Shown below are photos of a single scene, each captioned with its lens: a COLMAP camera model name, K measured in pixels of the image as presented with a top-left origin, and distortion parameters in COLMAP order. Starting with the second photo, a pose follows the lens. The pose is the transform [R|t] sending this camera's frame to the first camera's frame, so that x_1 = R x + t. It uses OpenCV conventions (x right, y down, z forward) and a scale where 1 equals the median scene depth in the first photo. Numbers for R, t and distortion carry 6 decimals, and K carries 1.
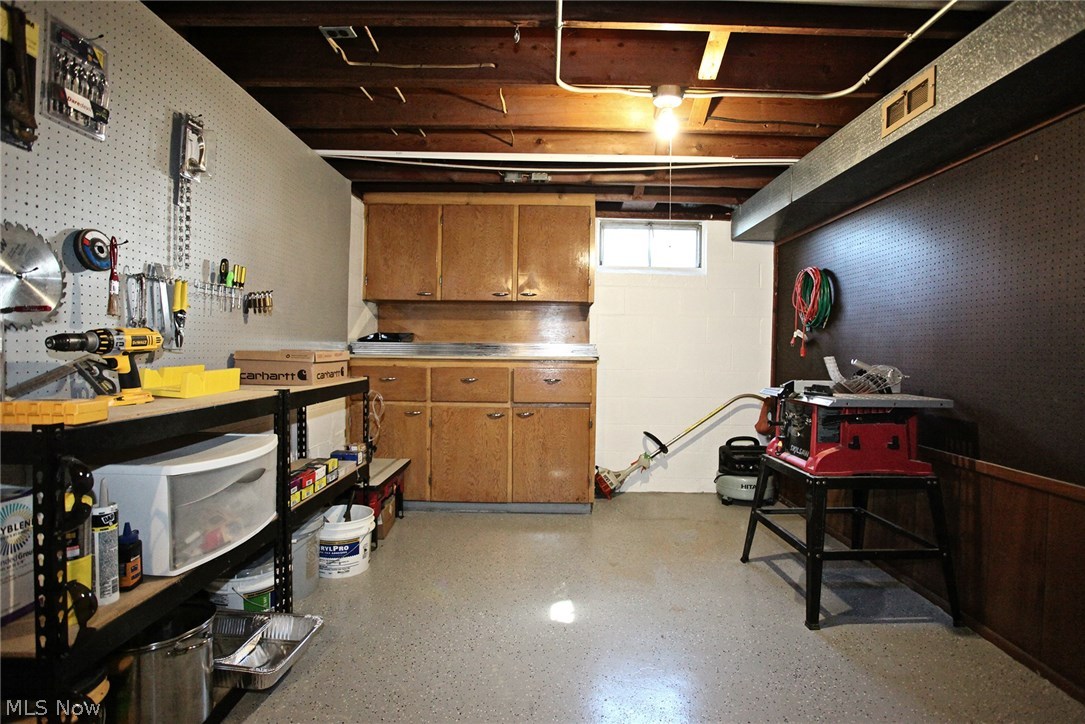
lens RADIAL K [[529.8, 0, 546.9], [0, 529.8, 365.3], [0, 0, 1]] dist [-0.073996, 0.026802]
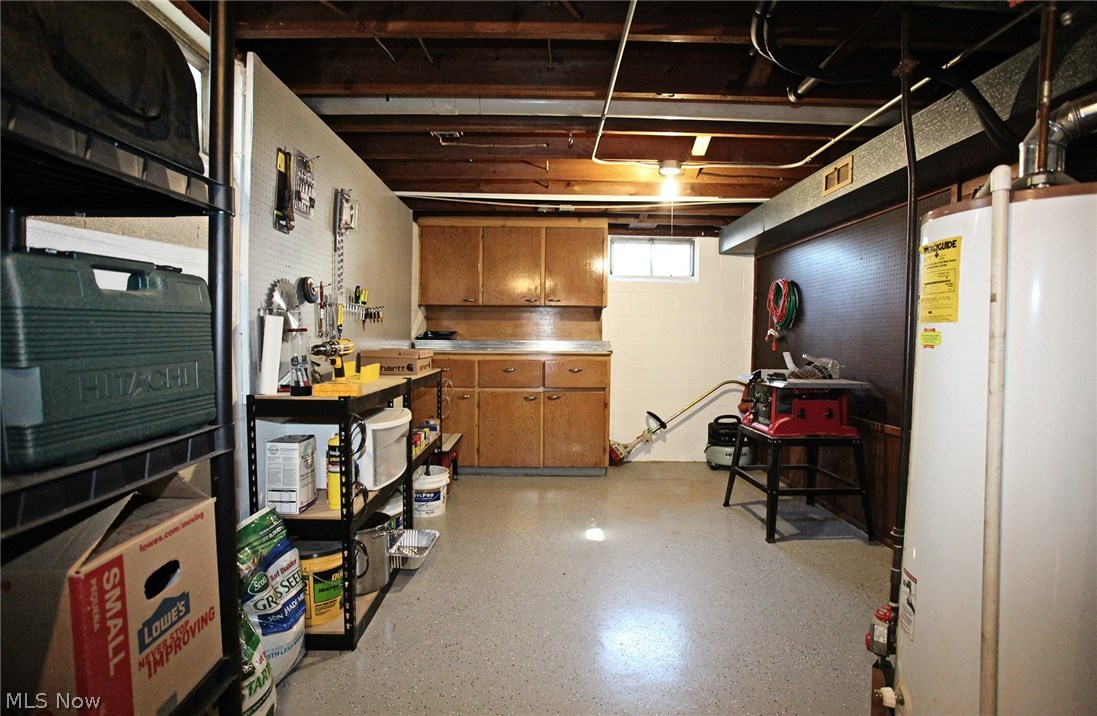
lens RADIAL K [[523.7, 0, 545.2], [0, 523.7, 369.2], [0, 0, 1]] dist [-0.058959, 0.000331]
pose [[0.999976, -0.005191, 0.004662, -0.087424], [0.005057, 0.999588, 0.028245, -0.011563], [-0.004806, -0.028221, 0.999590, -0.315201]]
